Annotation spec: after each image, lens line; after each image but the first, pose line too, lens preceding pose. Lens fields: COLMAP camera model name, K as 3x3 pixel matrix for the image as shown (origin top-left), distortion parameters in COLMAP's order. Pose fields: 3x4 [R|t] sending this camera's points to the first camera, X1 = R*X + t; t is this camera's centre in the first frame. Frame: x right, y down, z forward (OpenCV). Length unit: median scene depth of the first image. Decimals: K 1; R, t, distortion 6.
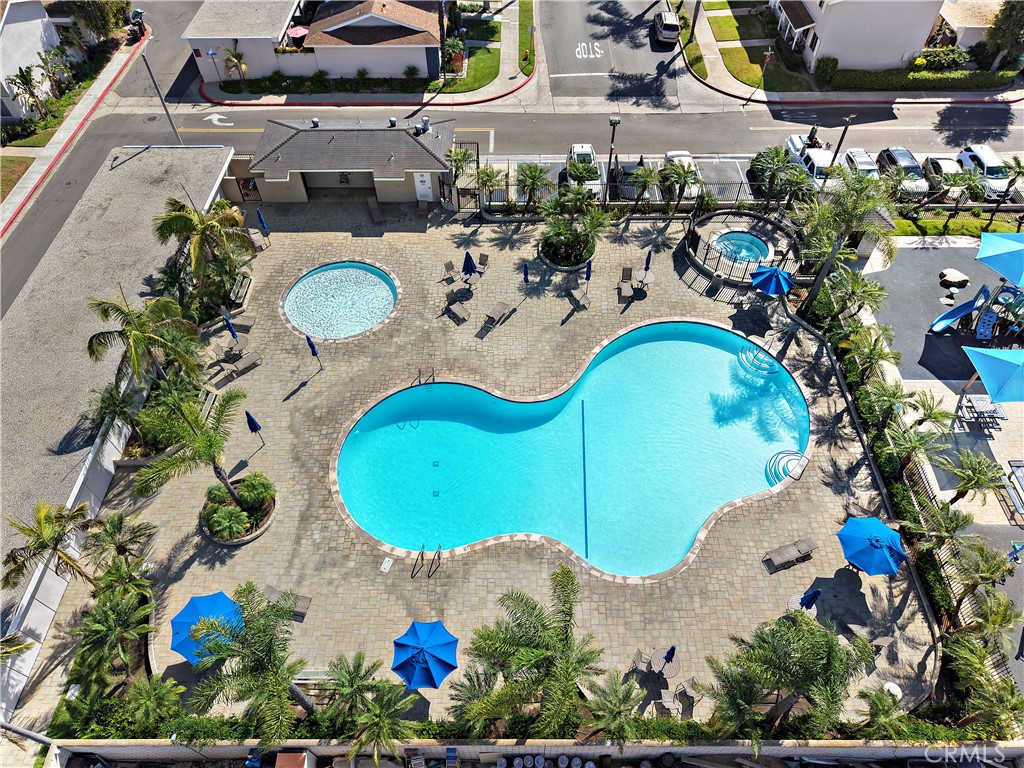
lens RADIAL K [[702.3, 0, 512.0], [0, 702.3, 384.0], [0, 0, 1]] dist [0.012210, -0.002044]
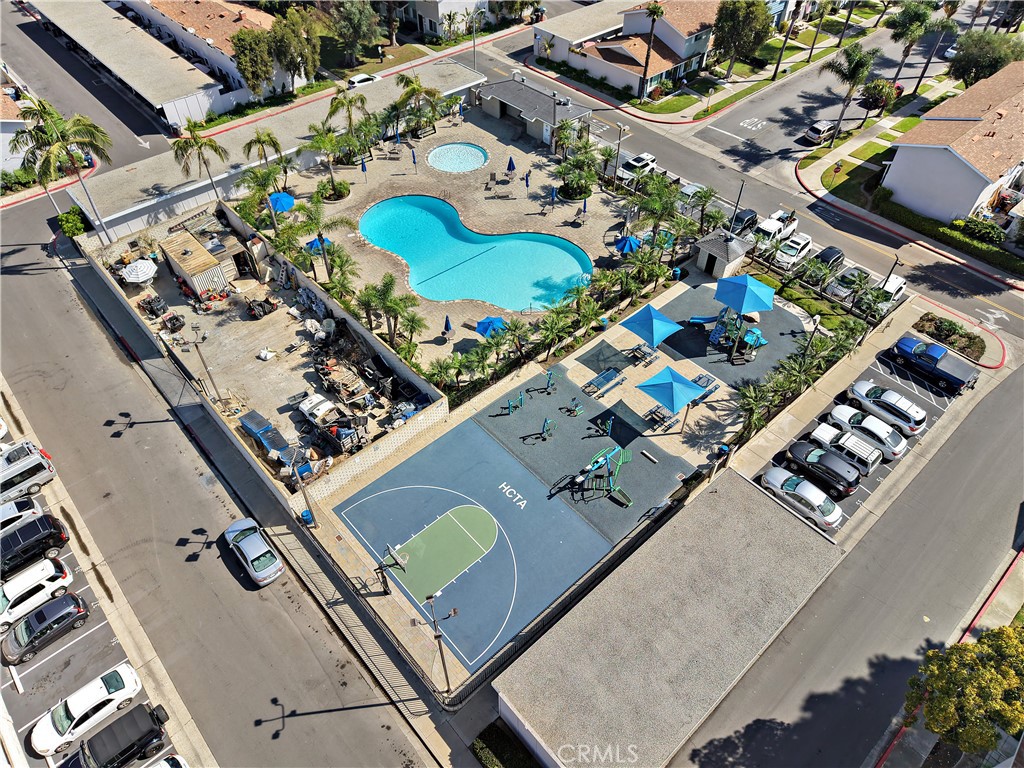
lens RADIAL K [[702.3, 0, 512.0], [0, 702.3, 384.0], [0, 0, 1]] dist [0.012210, -0.002044]
pose [[0.669258, 0.541312, -0.508994, 1.087945], [-0.580430, 0.808548, 0.096699, 0.097059], [0.463891, 0.230719, 0.855321, -0.365133]]
